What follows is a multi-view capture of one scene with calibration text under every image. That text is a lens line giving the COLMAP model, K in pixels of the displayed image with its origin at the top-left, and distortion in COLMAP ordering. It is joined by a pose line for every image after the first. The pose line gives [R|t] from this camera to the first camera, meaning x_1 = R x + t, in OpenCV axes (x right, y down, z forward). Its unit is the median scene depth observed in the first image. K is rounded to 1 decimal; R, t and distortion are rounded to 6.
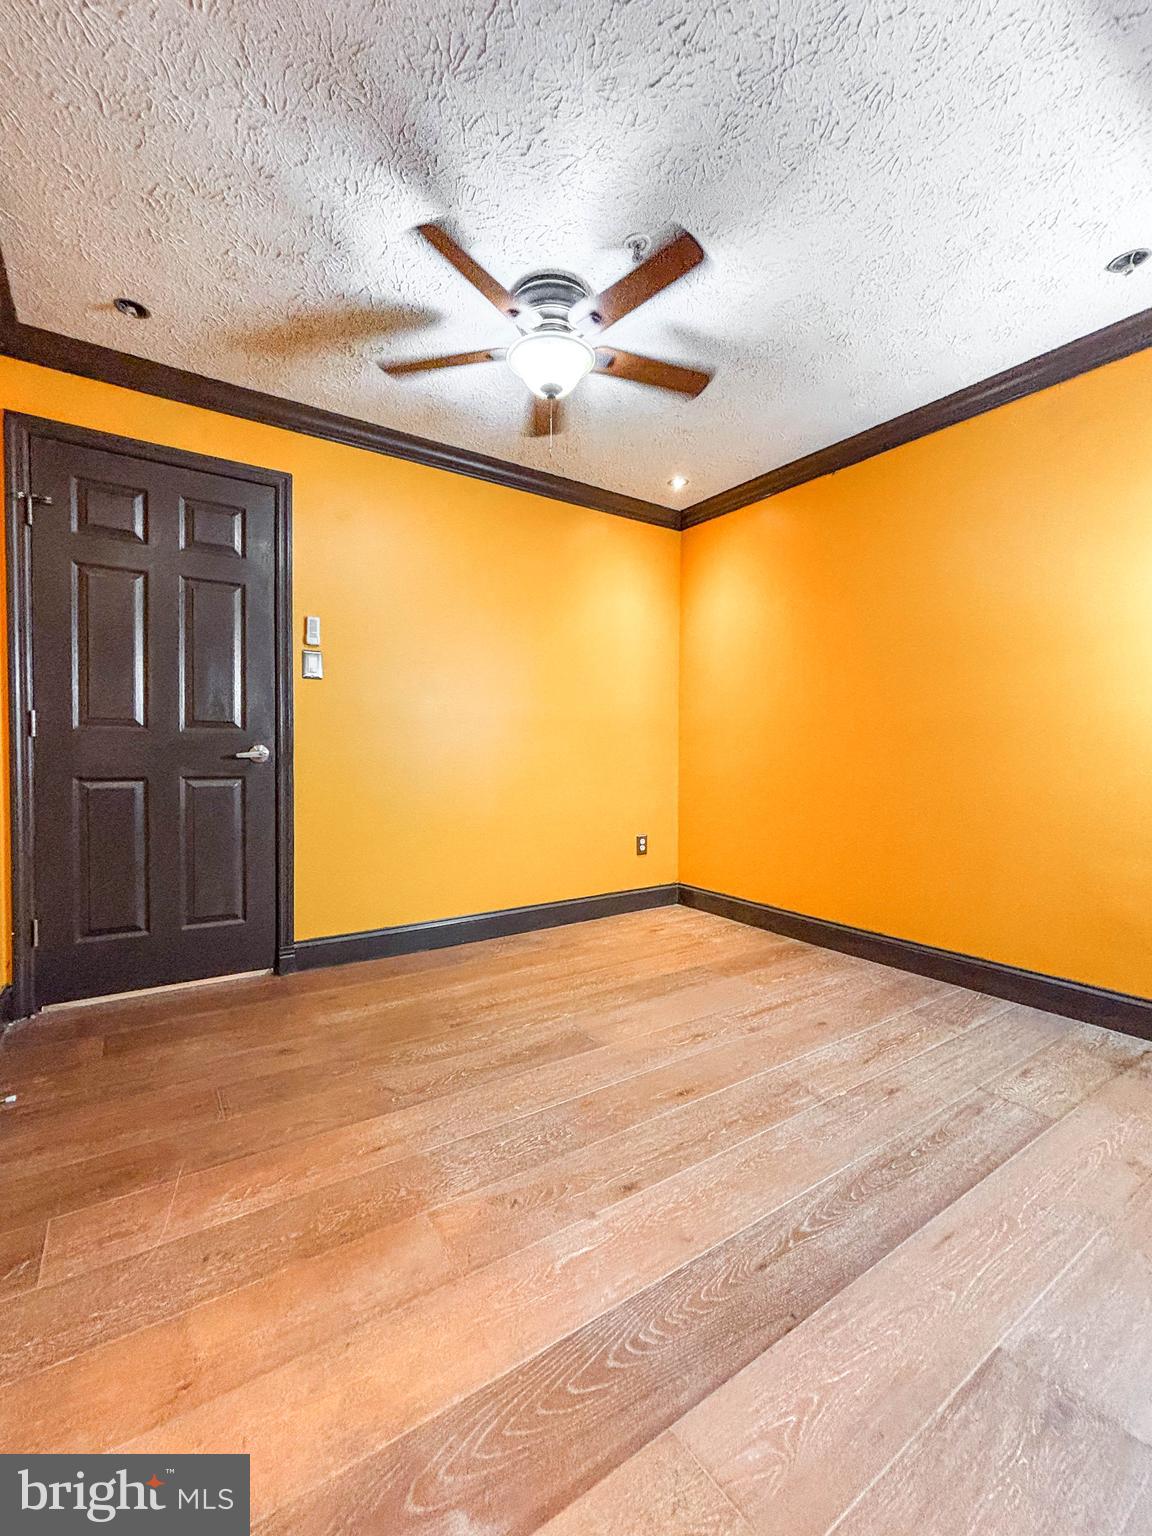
lens RADIAL K [[628.4, 0, 570.4], [0, 628.4, 761.1], [0, 0, 1]] dist [0.003220, -0.001993]
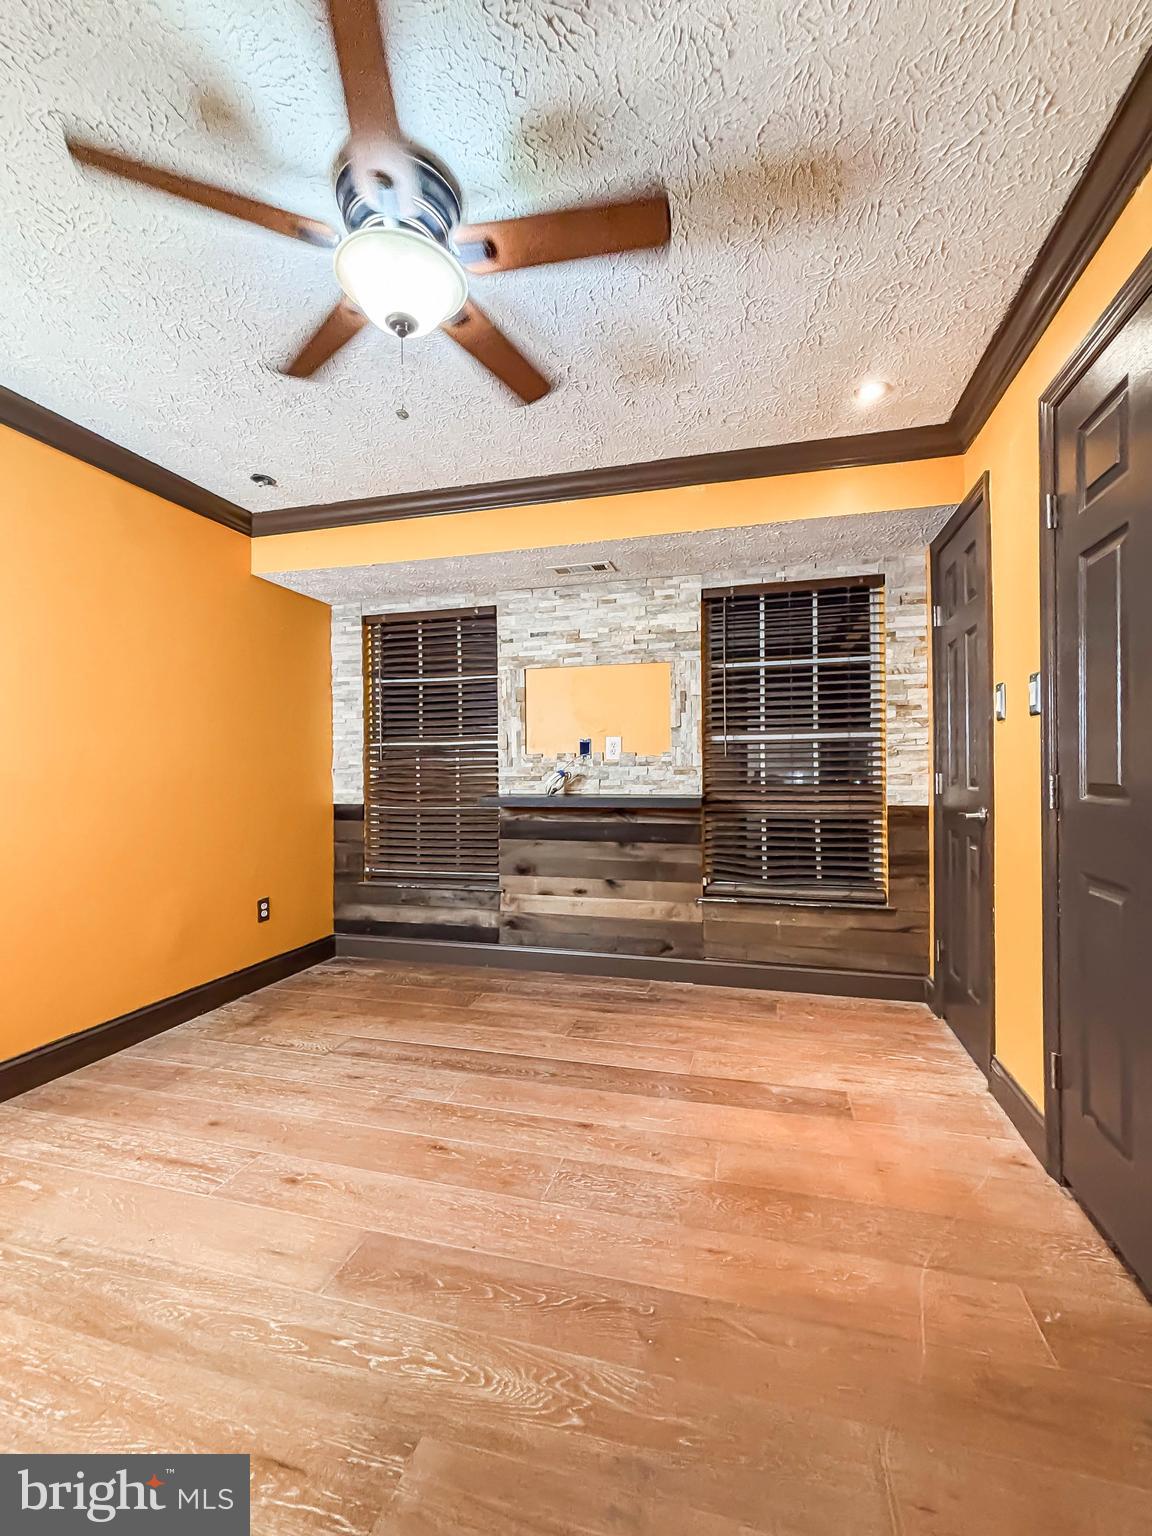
lens RADIAL K [[628.4, 0, 581.1], [0, 628.4, 770.8], [0, 0, 1]] dist [0.003220, -0.001993]
pose [[-0.628660, 0.003742, 0.777671, -0.770258], [0.015764, 0.999844, 0.007932, -0.093538], [-0.777520, 0.017246, -0.628622, 1.454400]]
